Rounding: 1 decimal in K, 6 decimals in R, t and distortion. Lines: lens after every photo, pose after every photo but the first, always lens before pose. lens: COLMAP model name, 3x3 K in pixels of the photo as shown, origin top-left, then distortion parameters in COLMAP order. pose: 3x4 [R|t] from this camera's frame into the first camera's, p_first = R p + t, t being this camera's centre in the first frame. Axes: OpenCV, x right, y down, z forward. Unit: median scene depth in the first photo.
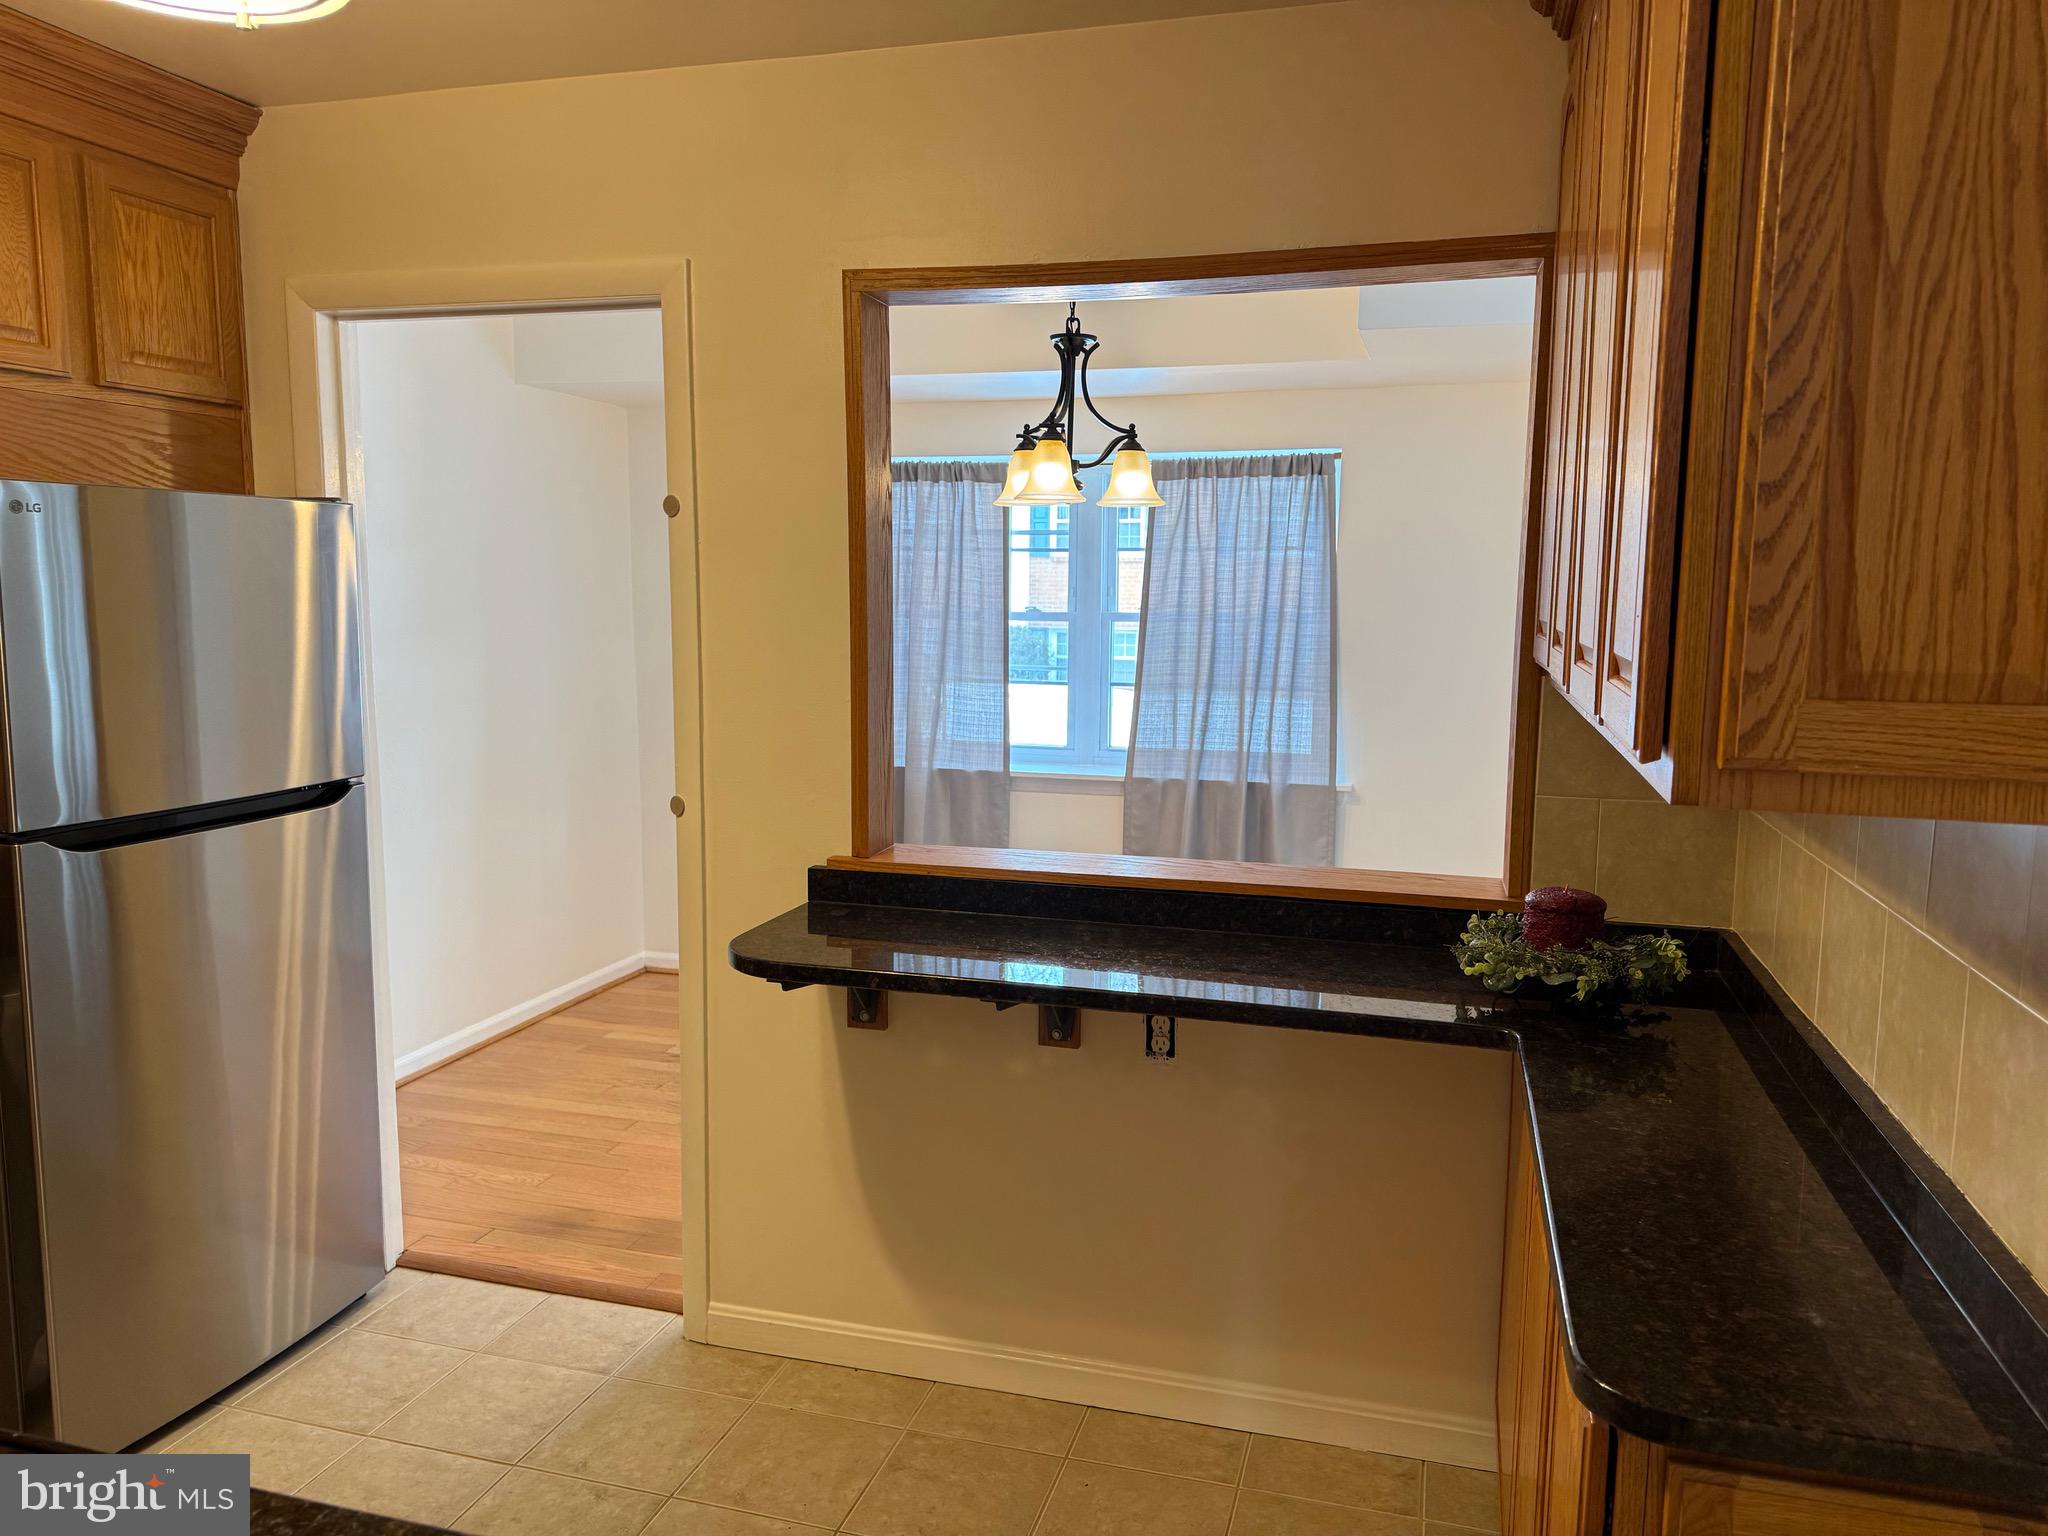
lens RADIAL K [[1431.2, 0, 1044.7], [0, 1431.2, 761.8], [0, 0, 1]] dist [0.075678, -0.093341]
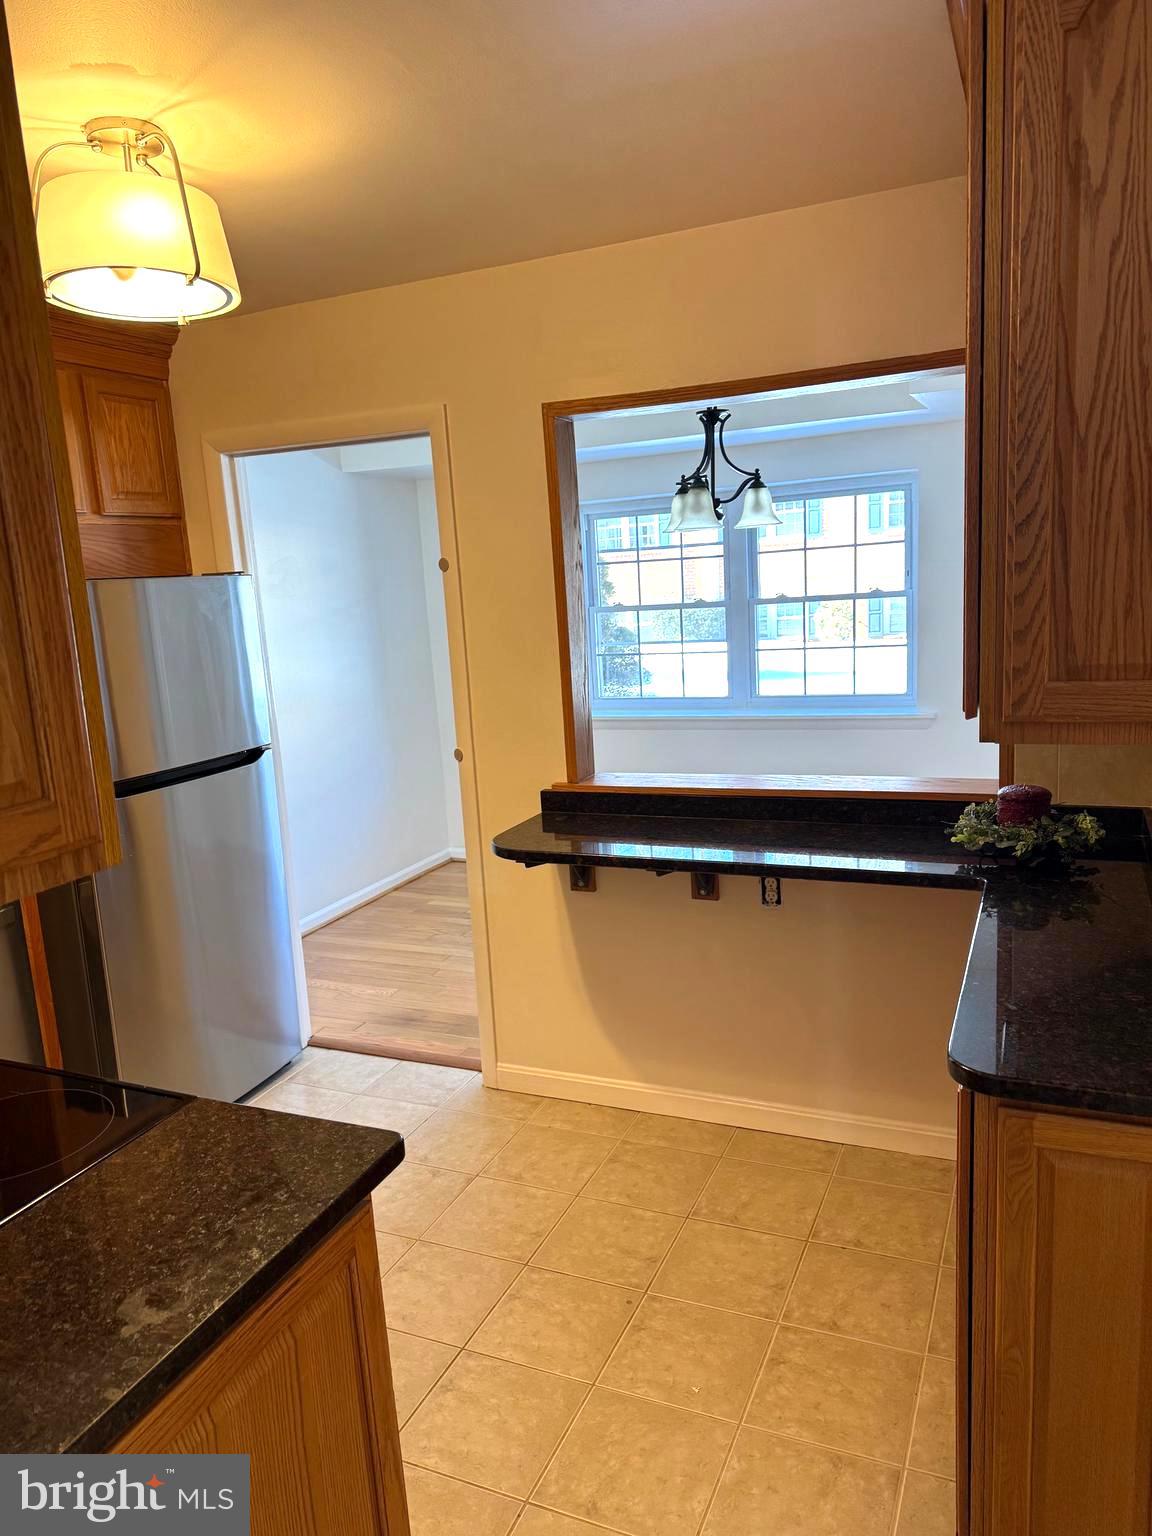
lens RADIAL K [[1073.4, 0, 592.8], [0, 1073.4, 758.3], [0, 0, 1]] dist [0.075678, -0.093341]
pose [[0.989250, -0.044572, -0.139279, 0.057846], [0.051887, 0.997434, 0.049332, -0.016727], [0.136723, -0.056029, 0.989024, -0.154822]]
